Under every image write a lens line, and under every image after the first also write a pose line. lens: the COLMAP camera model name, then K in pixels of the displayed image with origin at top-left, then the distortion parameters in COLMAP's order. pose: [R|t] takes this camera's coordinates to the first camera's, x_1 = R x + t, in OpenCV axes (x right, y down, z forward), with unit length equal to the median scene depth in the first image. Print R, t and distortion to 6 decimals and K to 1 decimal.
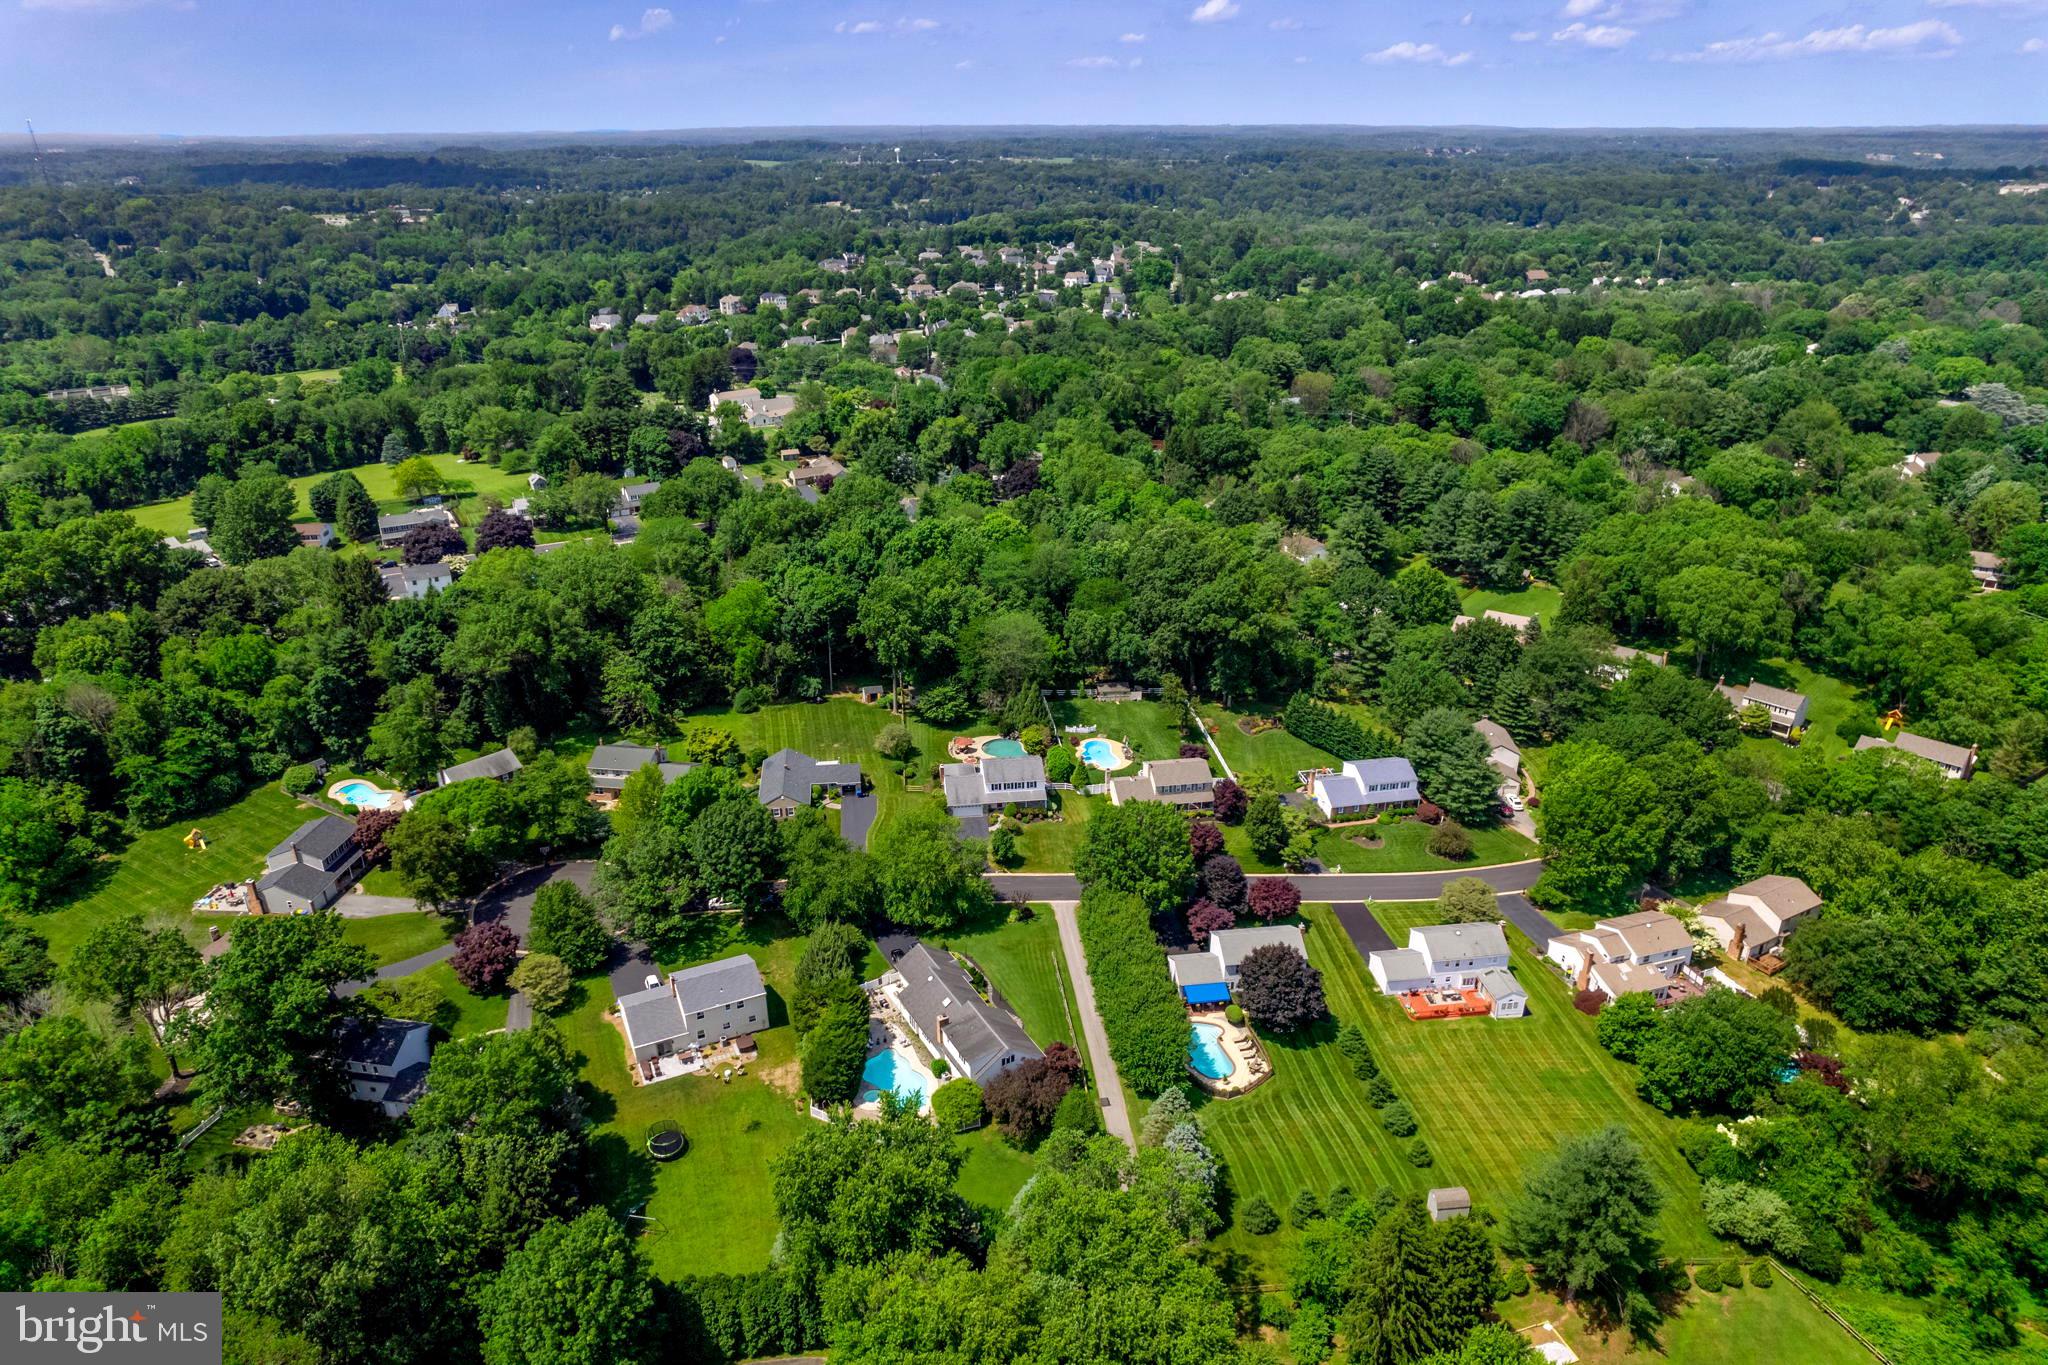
lens RADIAL K [[1310.2, 0, 1028.3], [0, 1310.2, 694.9], [0, 0, 1]] dist [-0.080177, 0.078020]
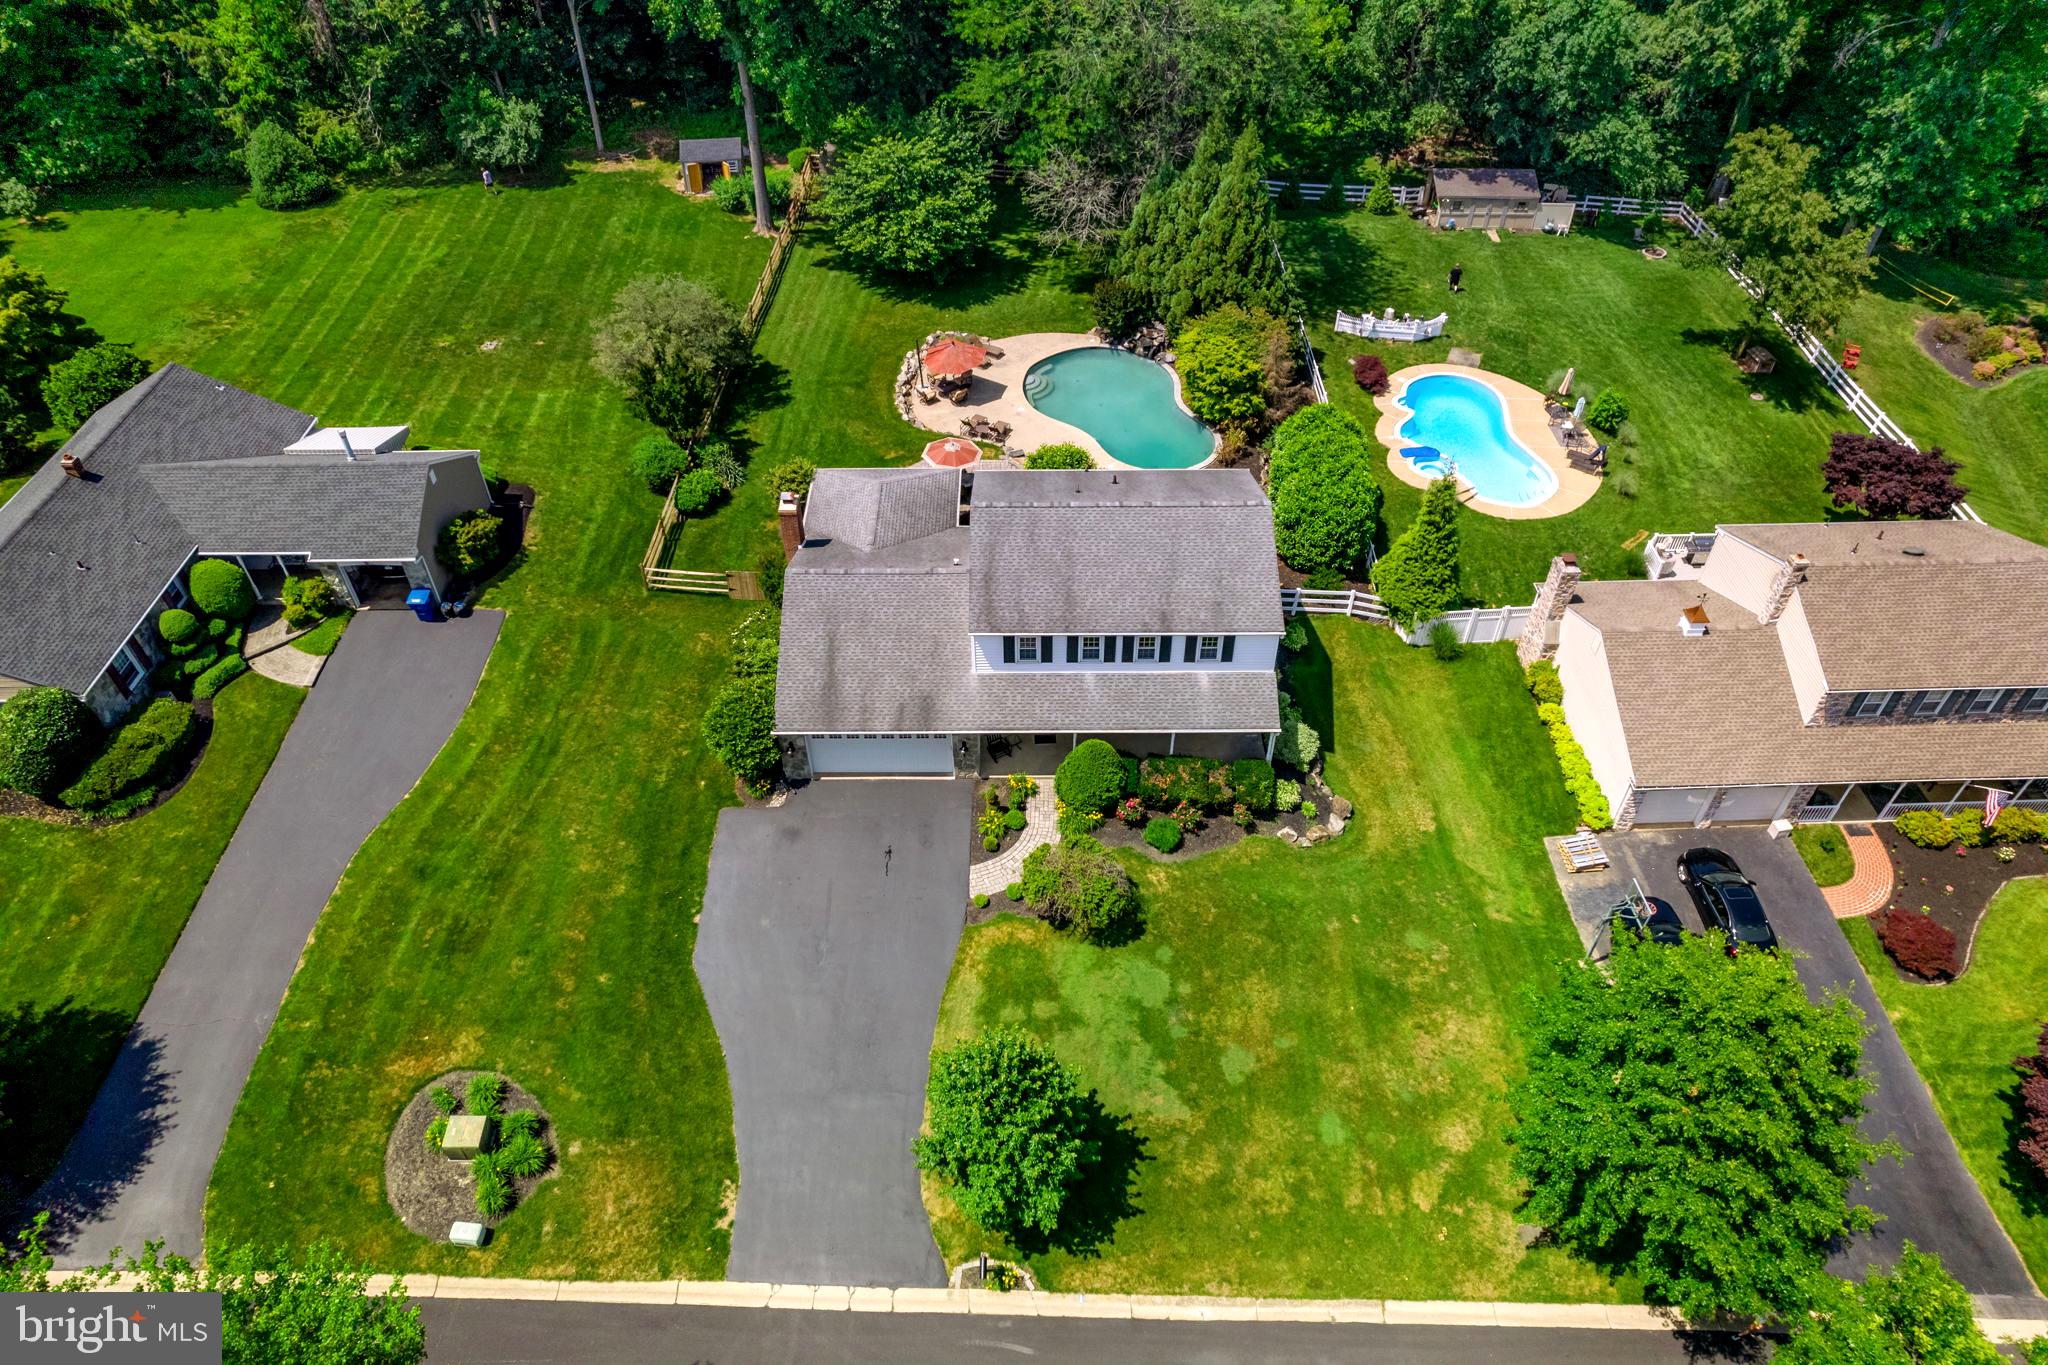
lens RADIAL K [[1310.2, 0, 1028.3], [0, 1310.2, 694.9], [0, 0, 1]] dist [-0.080177, 0.078020]
pose [[0.992663, 0.084833, -0.086162, -0.006233], [-0.049863, 0.936369, 0.347458, 0.007589], [0.110155, -0.340613, 0.933728, 0.718782]]
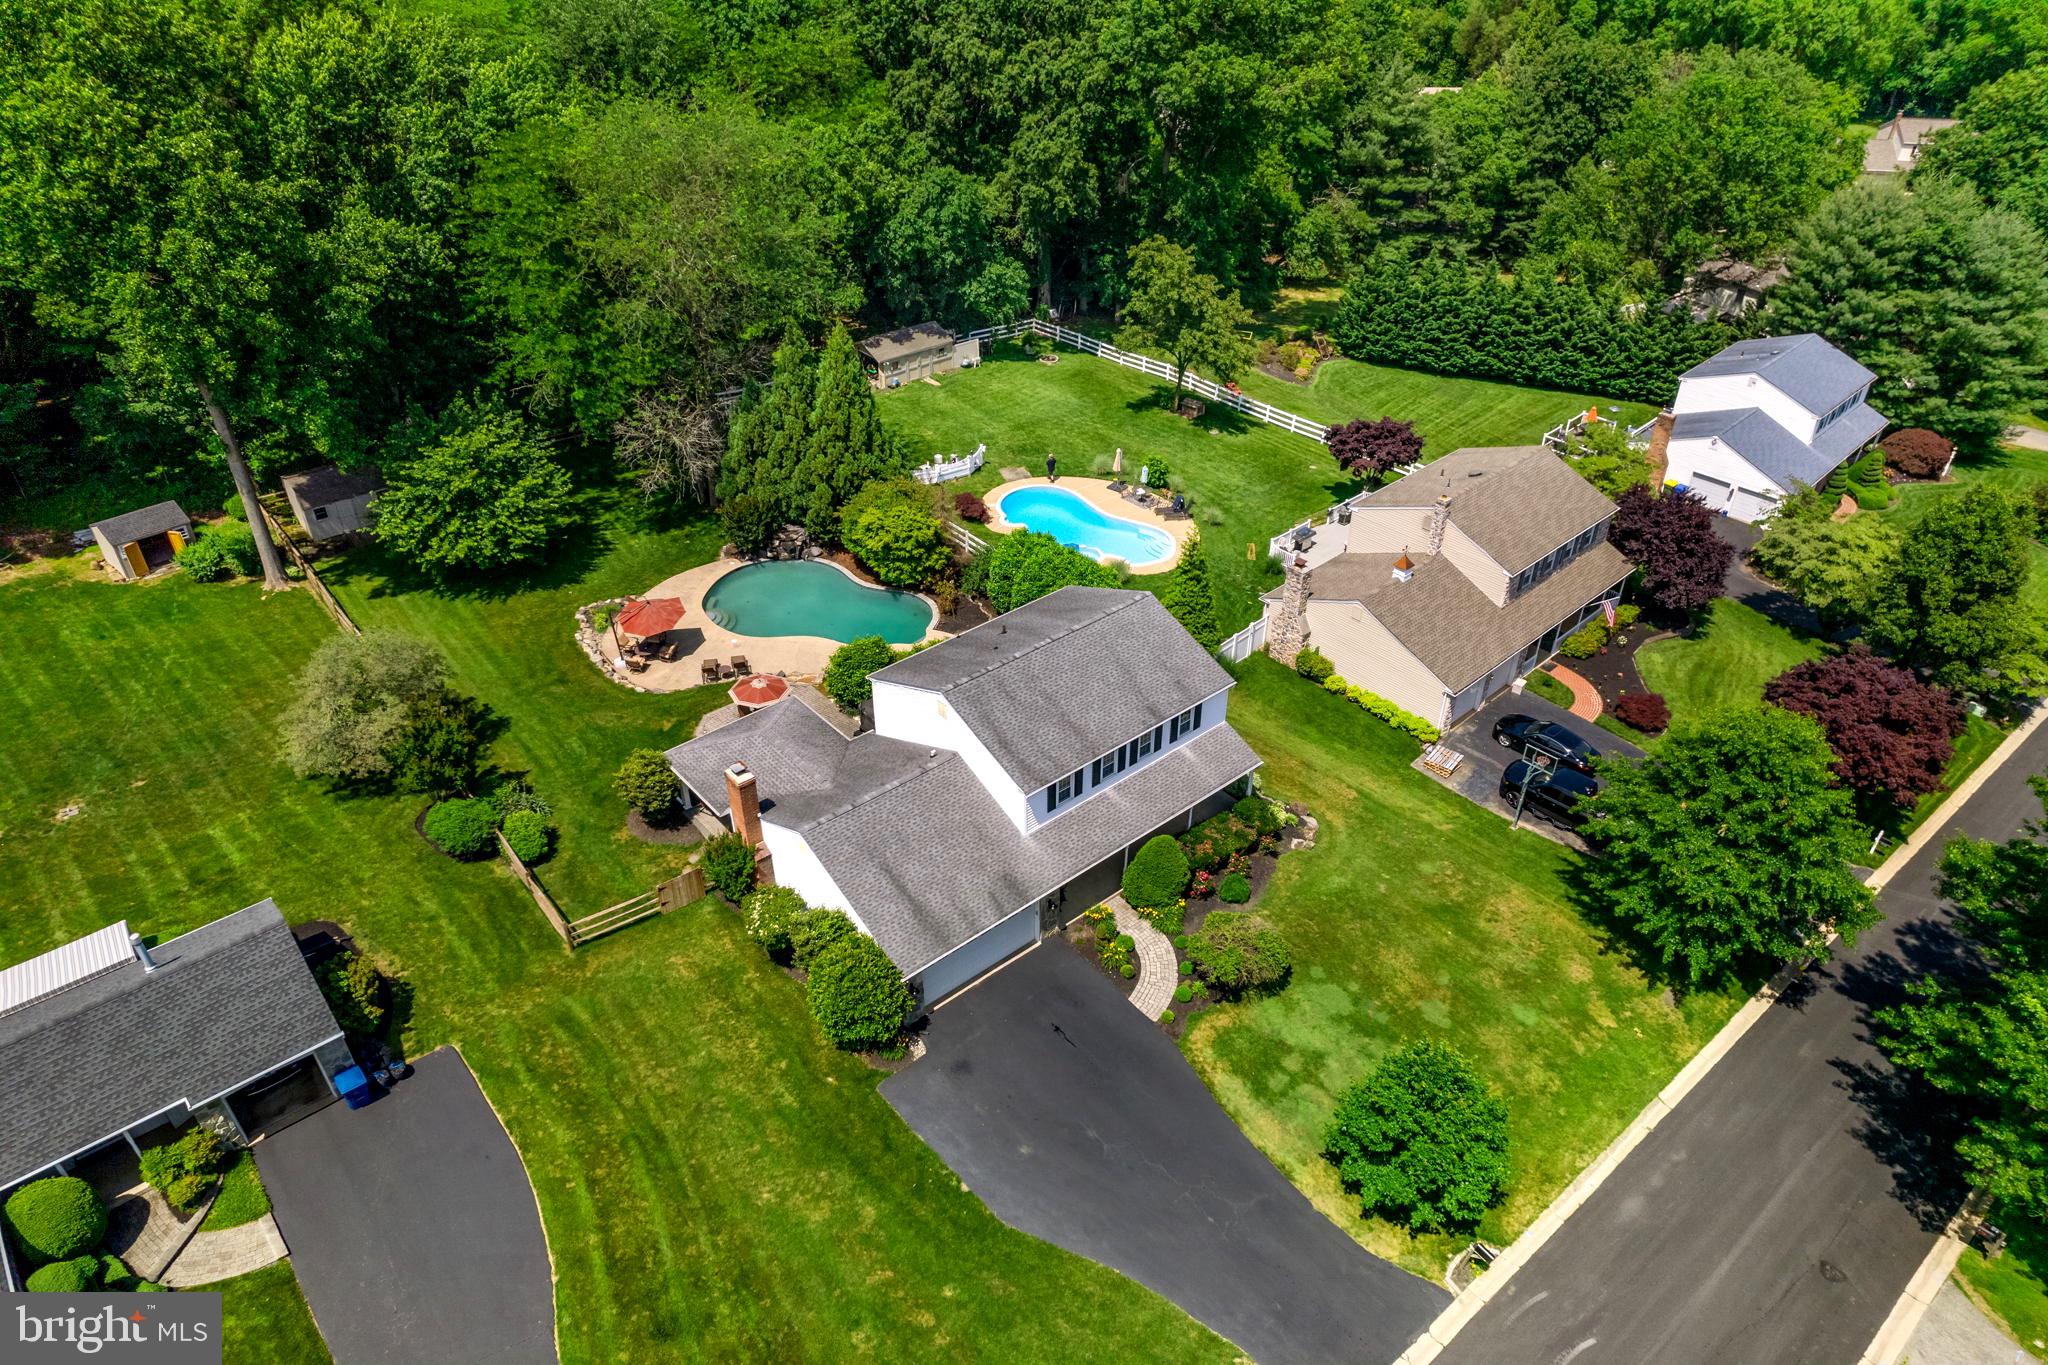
lens RADIAL K [[1310.2, 0, 1028.3], [0, 1310.2, 694.9], [0, 0, 1]] dist [-0.080177, 0.078020]
pose [[0.834449, -0.315169, 0.452066, -0.103472], [0.219632, 0.942551, 0.251714, 0.002957], [-0.505428, -0.110754, 0.855731, 0.731482]]
